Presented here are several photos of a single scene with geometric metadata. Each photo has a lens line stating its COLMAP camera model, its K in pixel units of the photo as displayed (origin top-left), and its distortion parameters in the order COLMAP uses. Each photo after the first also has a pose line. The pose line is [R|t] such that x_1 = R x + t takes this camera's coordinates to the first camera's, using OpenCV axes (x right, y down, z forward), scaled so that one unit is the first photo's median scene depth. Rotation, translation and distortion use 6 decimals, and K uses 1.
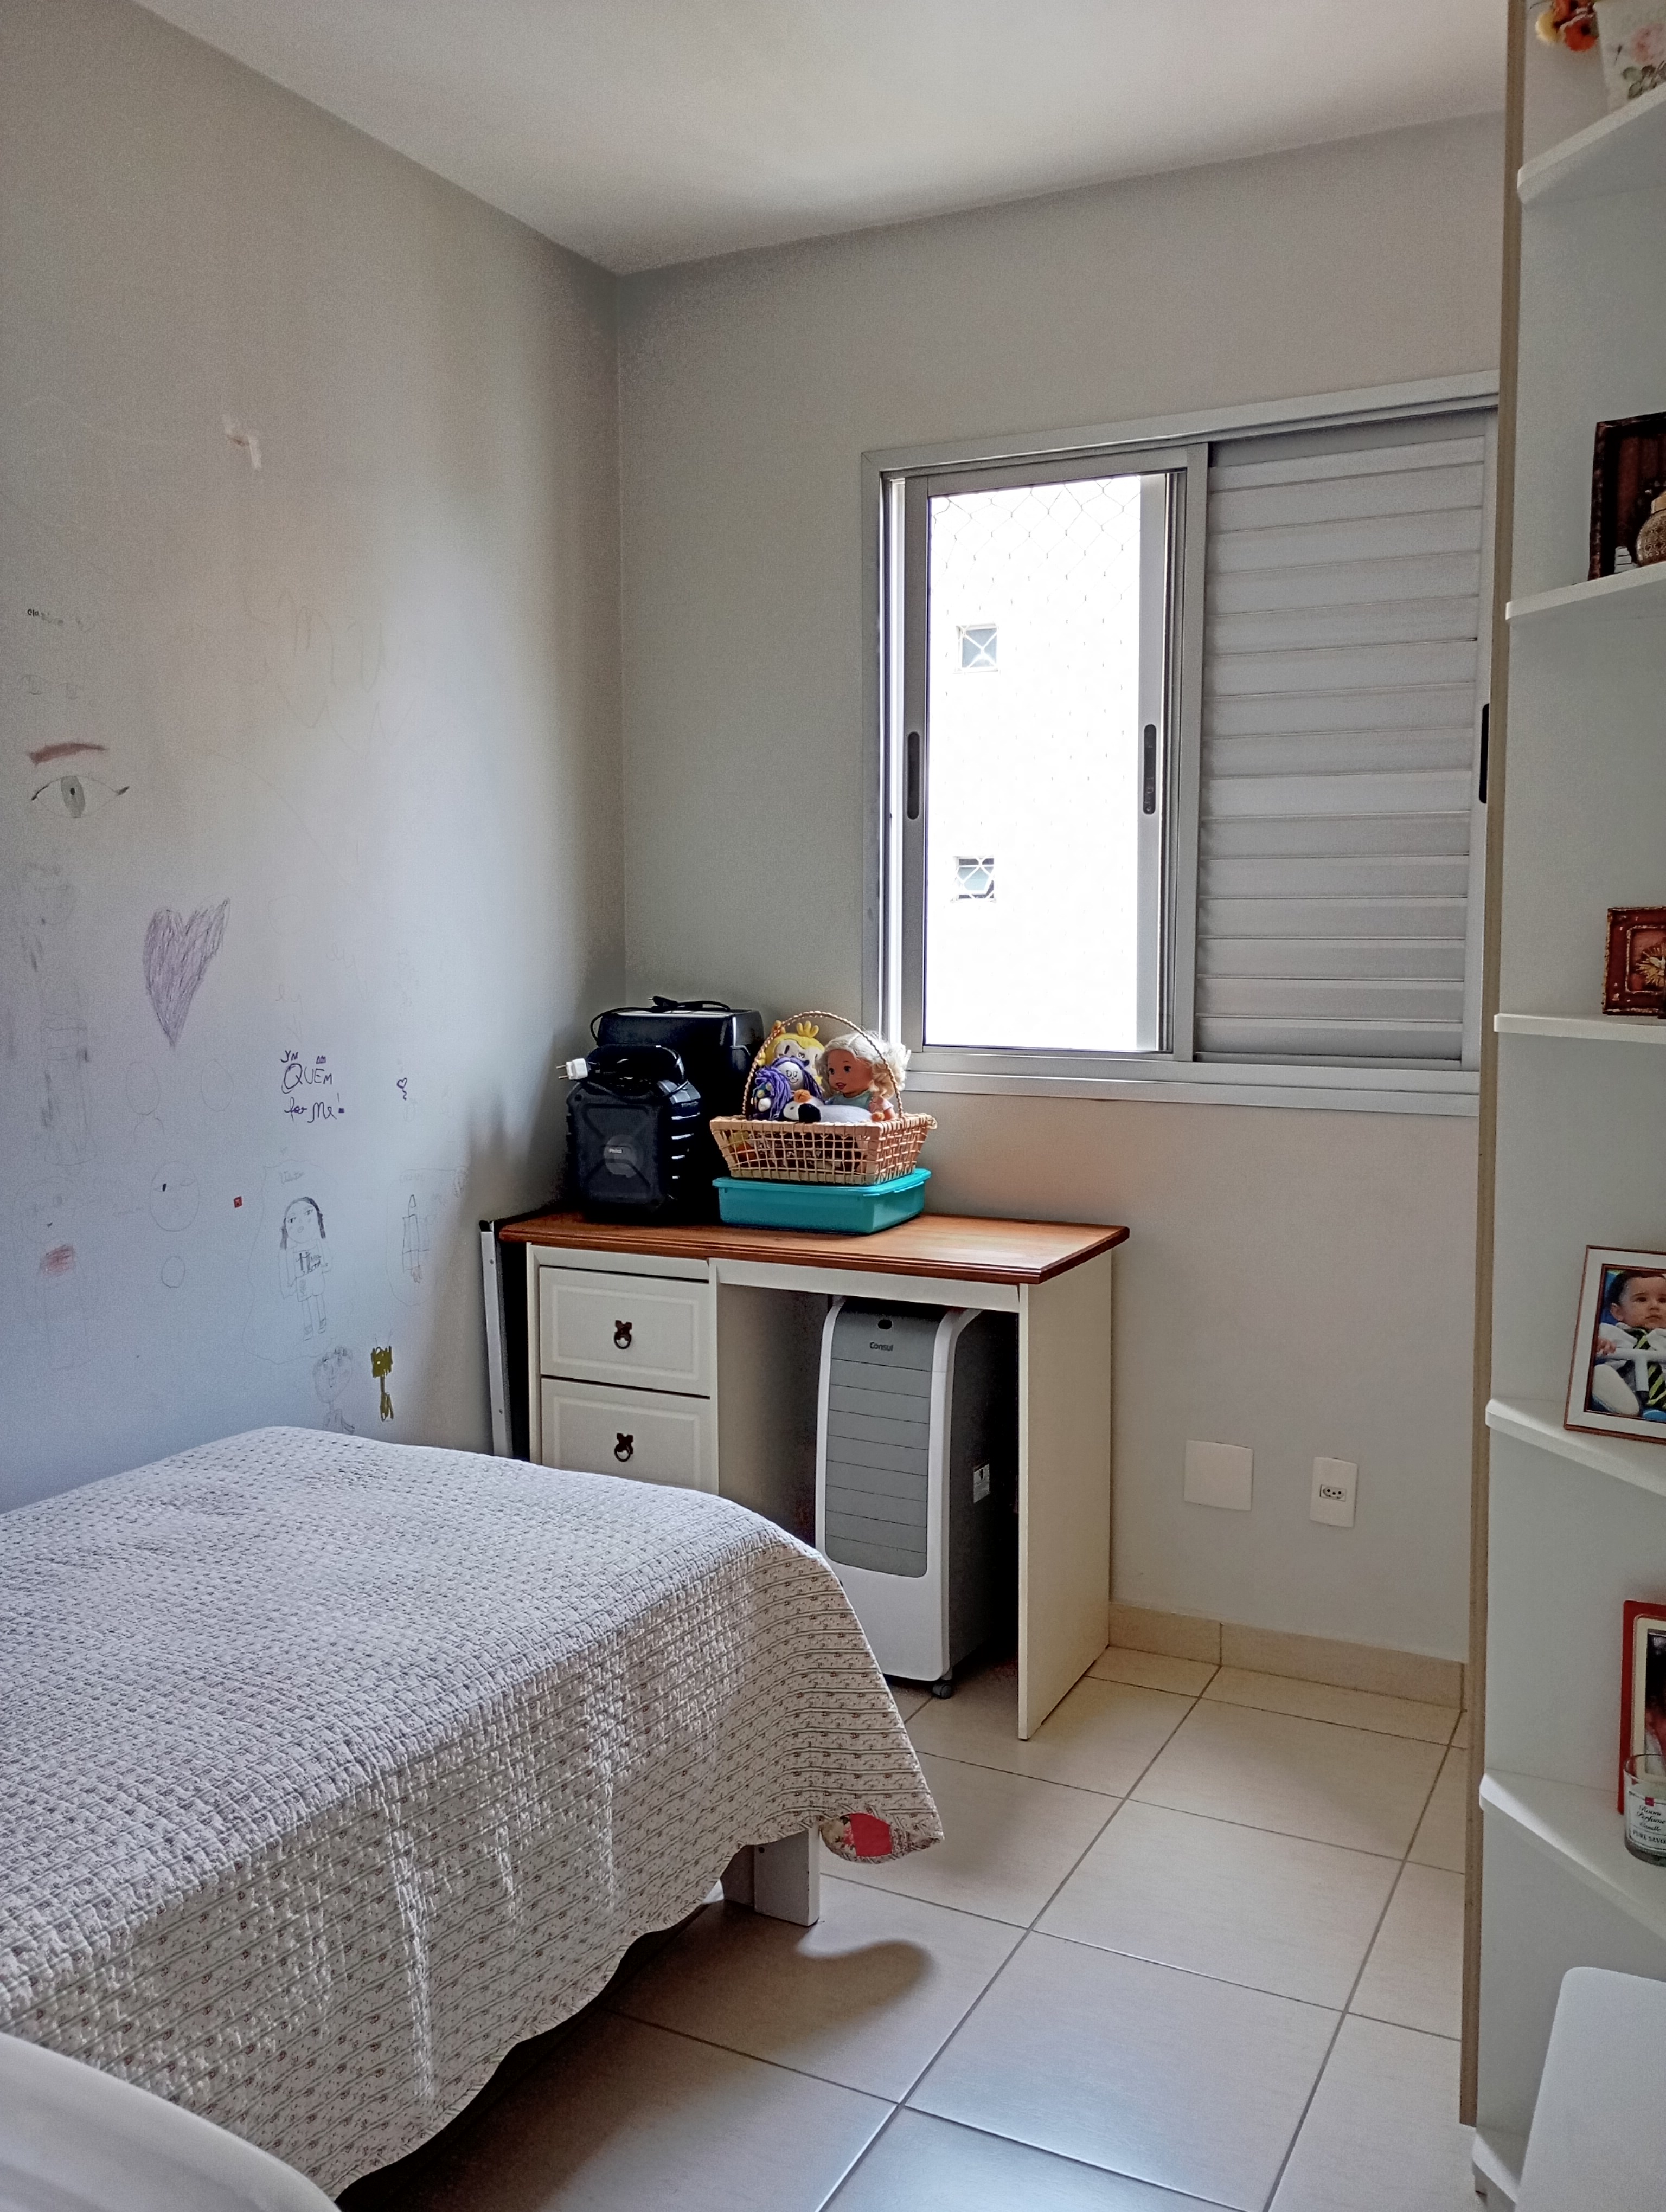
lens RADIAL K [[1846.0, 0, 833.6], [0, 1846.0, 1101.5], [0, 0, 1]] dist [0.055602, -0.078894]
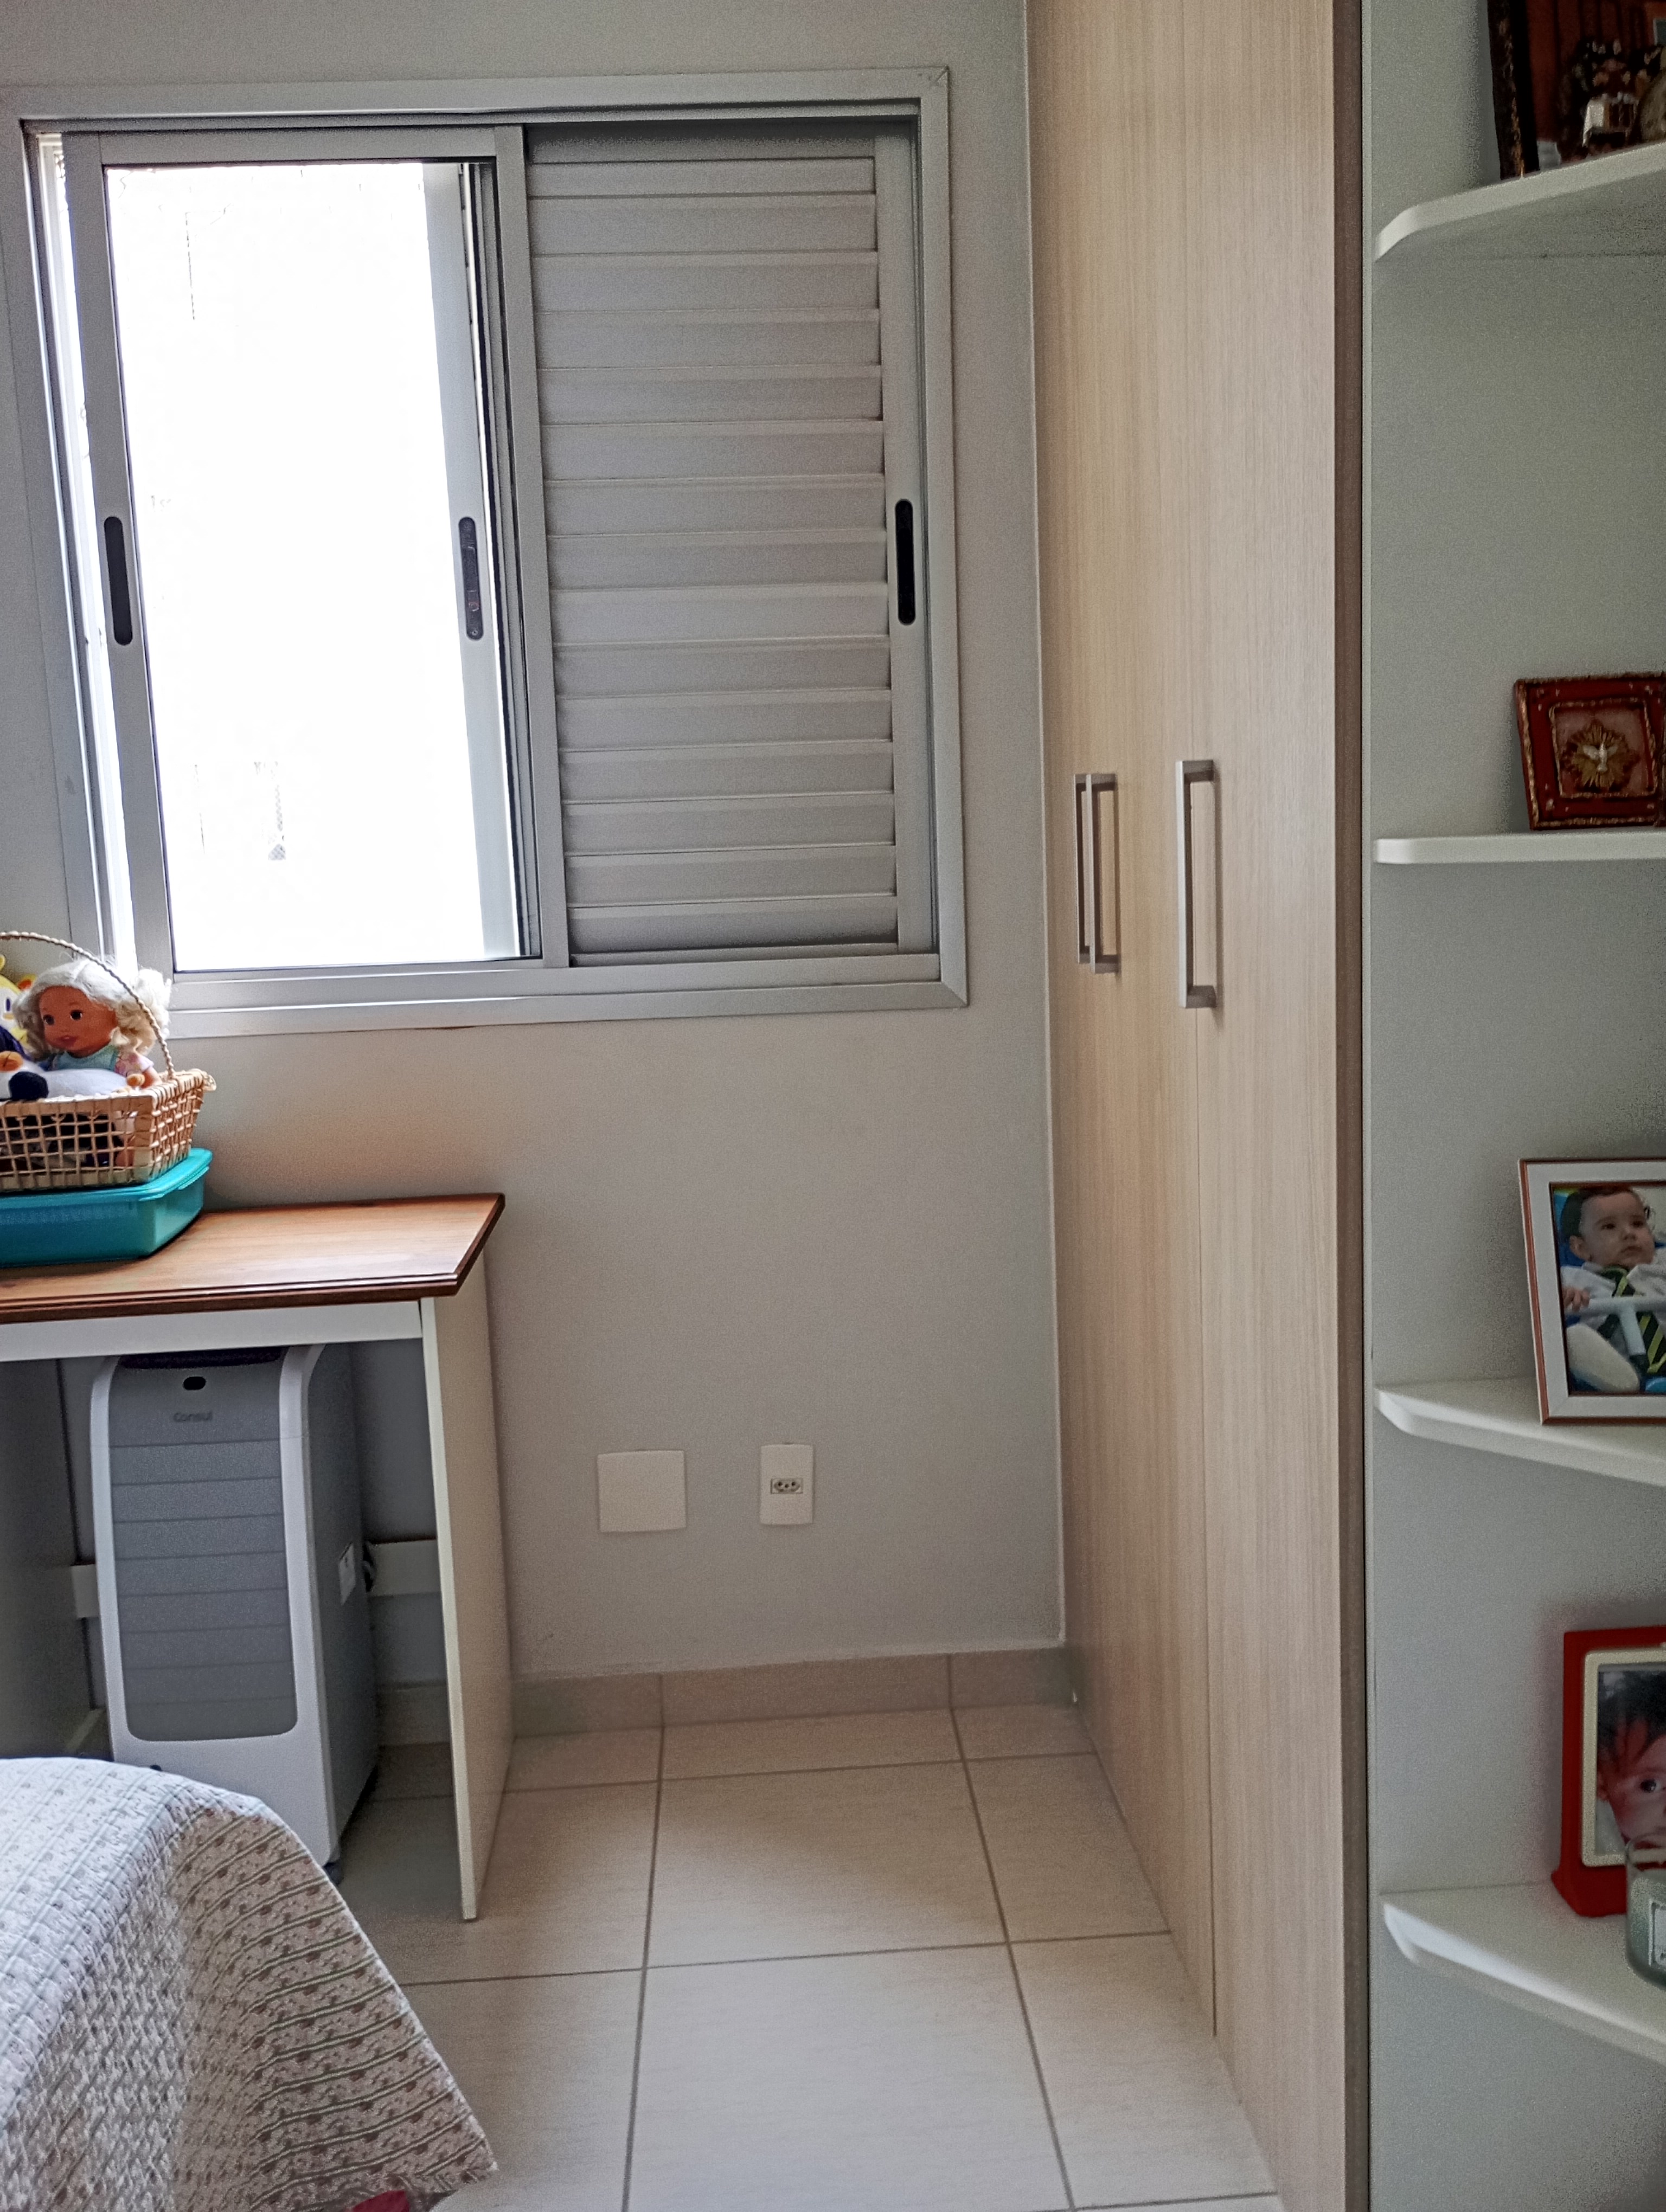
lens RADIAL K [[1846.0, 0, 819.9], [0, 1846.0, 1087.5], [0, 0, 1]] dist [0.055602, -0.078894]
pose [[0.865843, -0.102826, 0.489635, -0.096337], [0.085248, 0.994662, 0.058138, -0.007896], [-0.493000, -0.008598, 0.869987, 0.292777]]
